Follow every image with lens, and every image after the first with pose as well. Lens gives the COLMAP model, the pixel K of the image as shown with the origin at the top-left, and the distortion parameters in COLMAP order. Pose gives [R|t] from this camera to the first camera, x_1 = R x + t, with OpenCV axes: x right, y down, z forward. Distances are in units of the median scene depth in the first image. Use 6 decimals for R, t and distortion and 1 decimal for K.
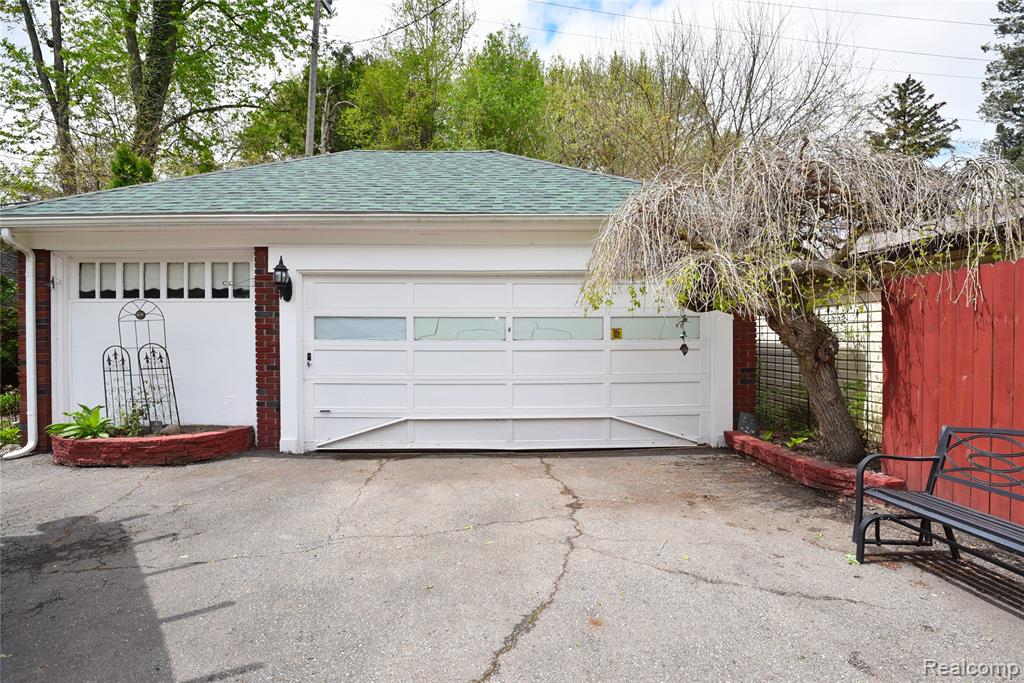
lens RADIAL K [[523.0, 0, 512.0], [0, 523.0, 341.5], [0, 0, 1]] dist [-0.023316, -0.000236]
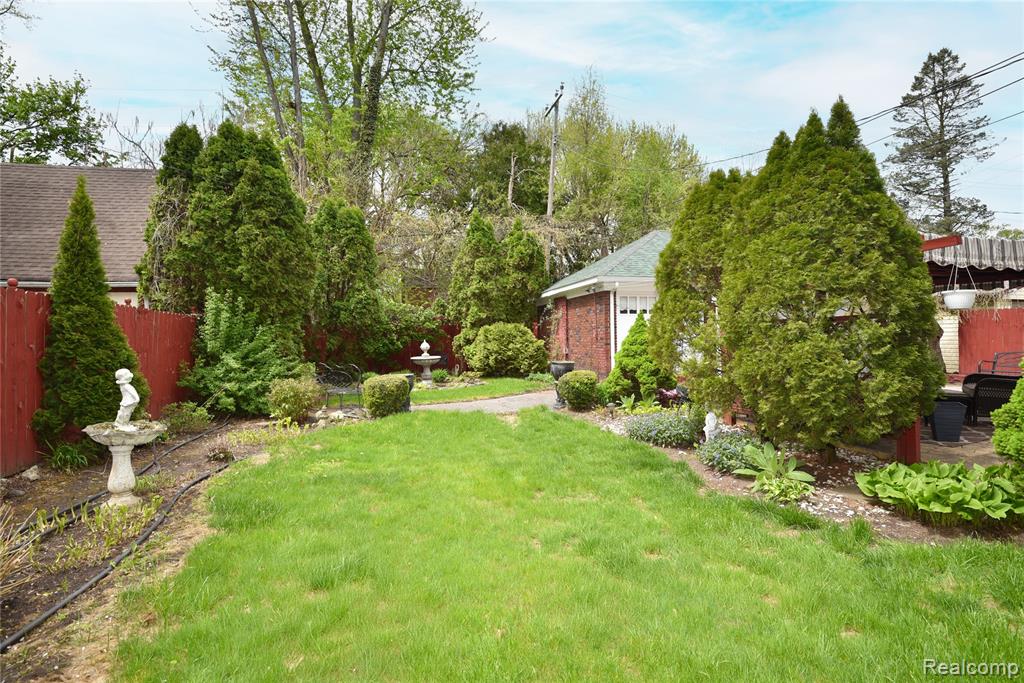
lens RADIAL K [[523.0, 0, 512.0], [0, 523.0, 341.5], [0, 0, 1]] dist [-0.023316, -0.000236]
pose [[0.981285, -0.010336, 0.192282, -1.801980], [0.009500, 0.999941, 0.005267, 0.015125], [-0.192325, -0.003342, 0.981326, -1.072212]]
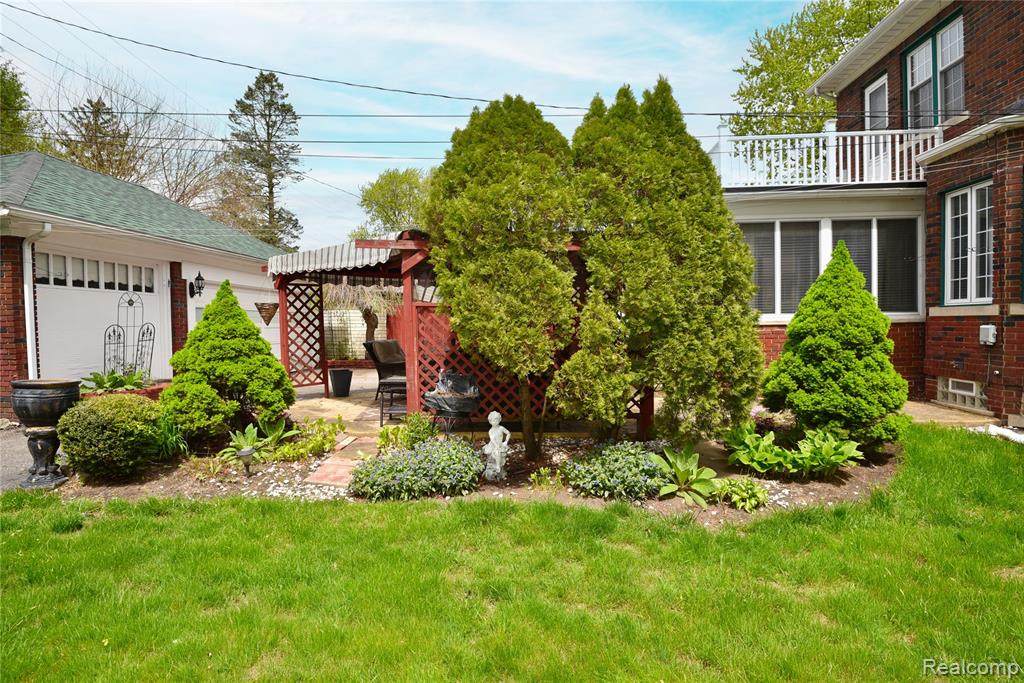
lens RADIAL K [[509.4, 0, 512.0], [0, 509.4, 341.5], [0, 0, 1]] dist [-0.038620, -0.001012]
pose [[0.092131, -0.028992, 0.995325, -1.946903], [0.006563, 0.999572, 0.028508, 0.021416], [-0.995725, 0.003906, 0.092281, -0.146843]]
